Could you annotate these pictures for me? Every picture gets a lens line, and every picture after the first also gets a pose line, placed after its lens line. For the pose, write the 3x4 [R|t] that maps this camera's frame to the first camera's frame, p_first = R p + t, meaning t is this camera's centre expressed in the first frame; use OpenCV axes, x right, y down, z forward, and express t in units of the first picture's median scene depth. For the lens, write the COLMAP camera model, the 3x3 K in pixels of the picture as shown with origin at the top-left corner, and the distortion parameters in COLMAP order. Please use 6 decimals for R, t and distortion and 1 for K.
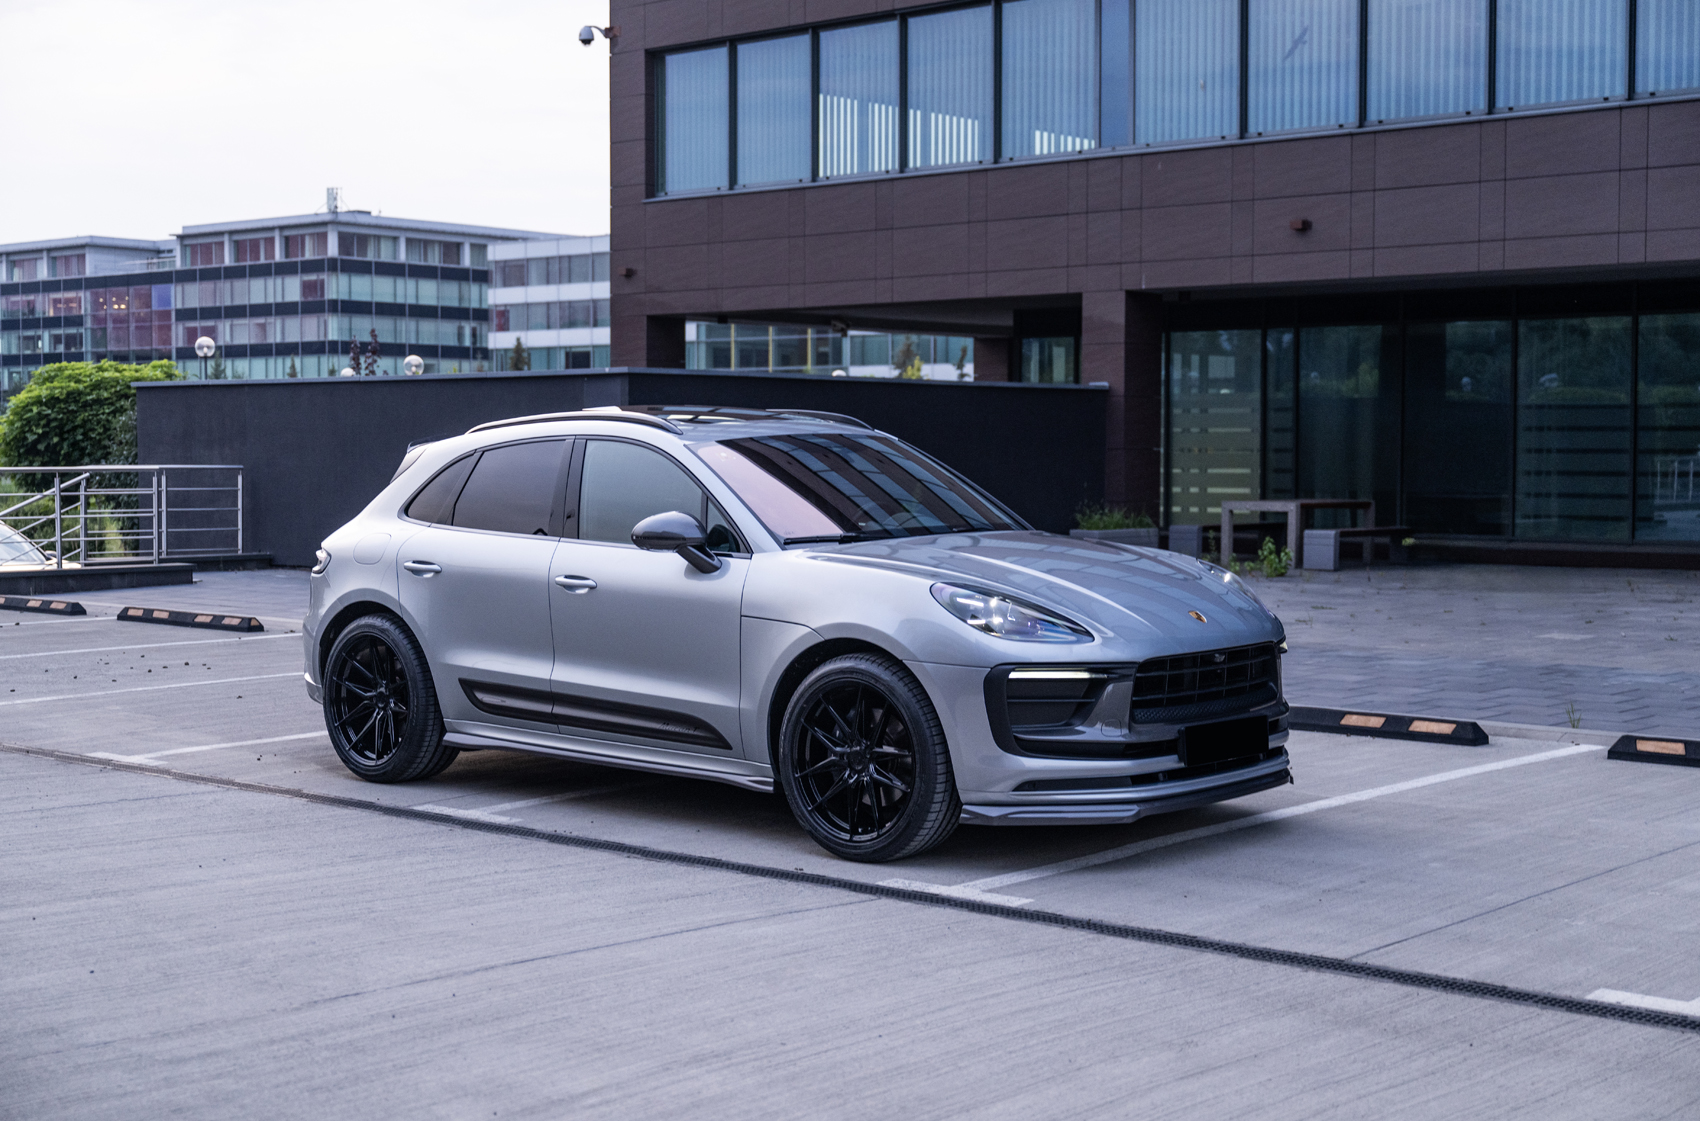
lens RADIAL K [[2347.3, 0, 850.0], [0, 2347.3, 560.5], [0, 0, 1]] dist [-0.178934, 0.010103]
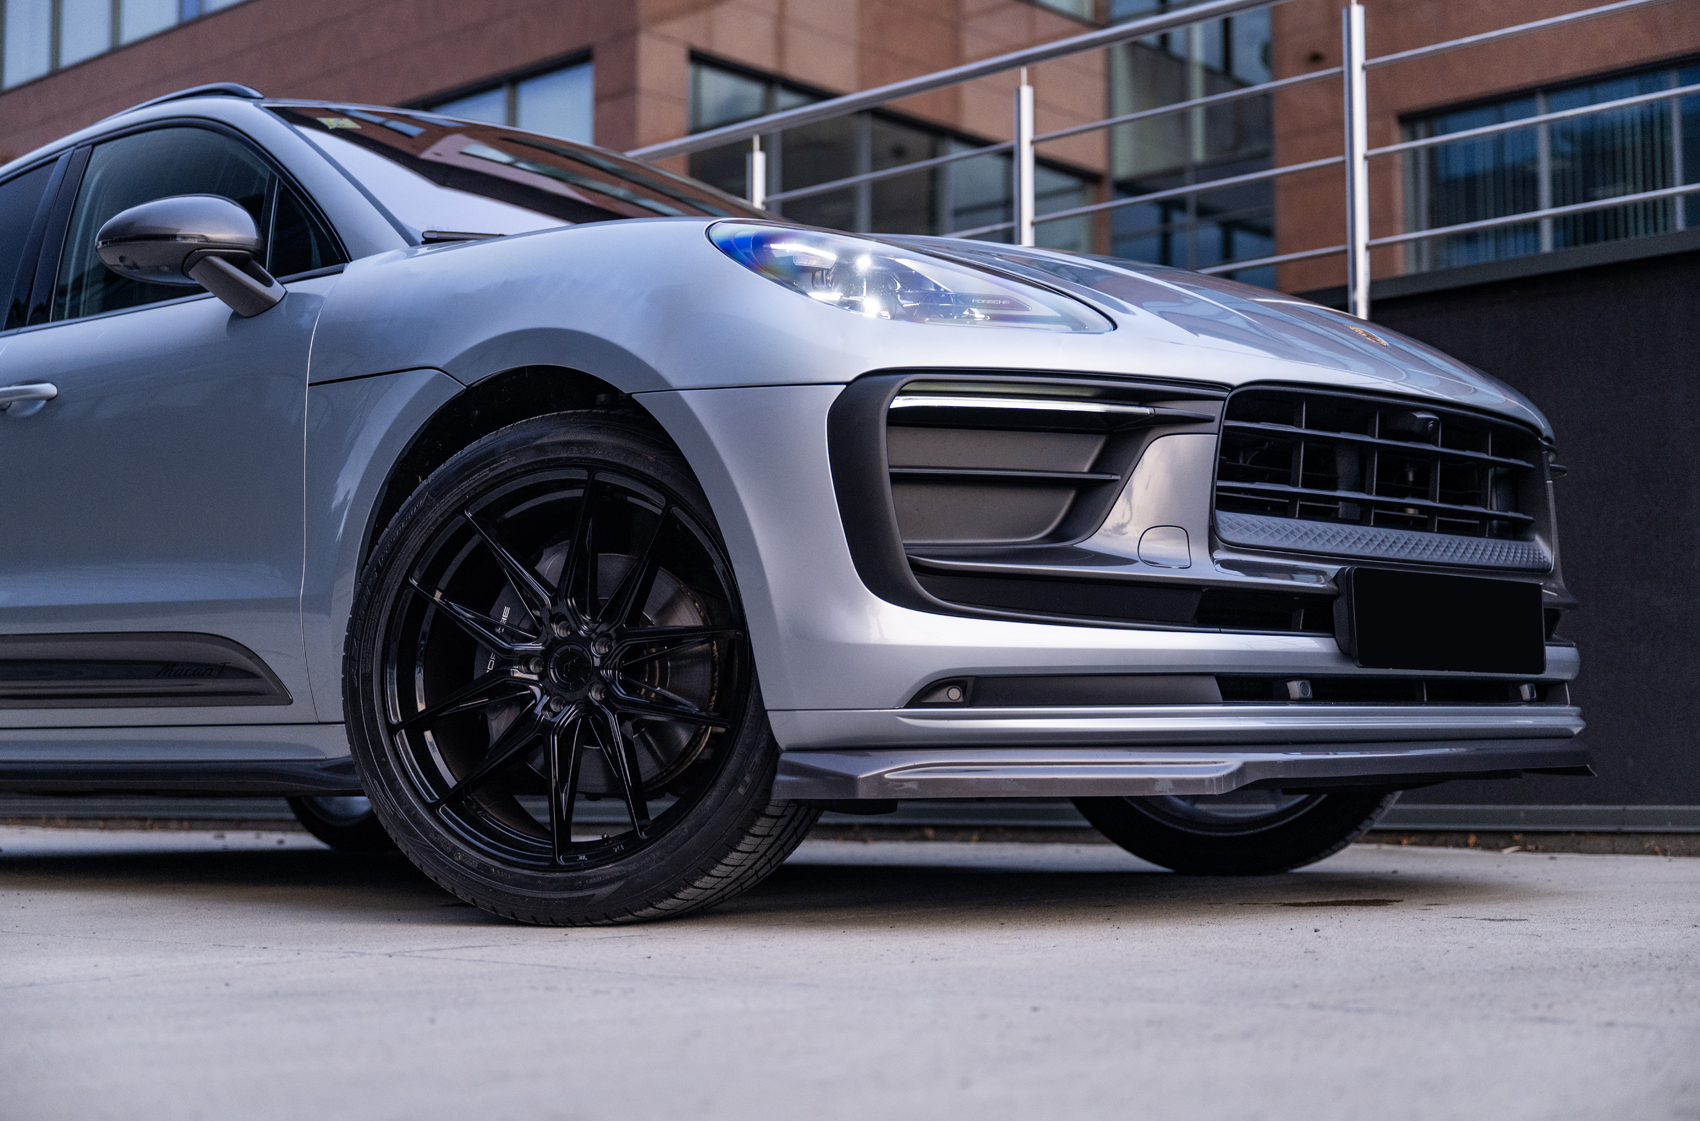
lens RADIAL K [[2464.9, 0, 850.0], [0, 2464.9, 560.5], [0, 0, 1]] dist [0.006603, 0.004404]
pose [[0.999390, -0.017116, -0.030427, 0.071476], [0.012668, 0.989958, -0.140790, 0.129147], [0.032532, 0.140319, 0.989572, 0.591383]]
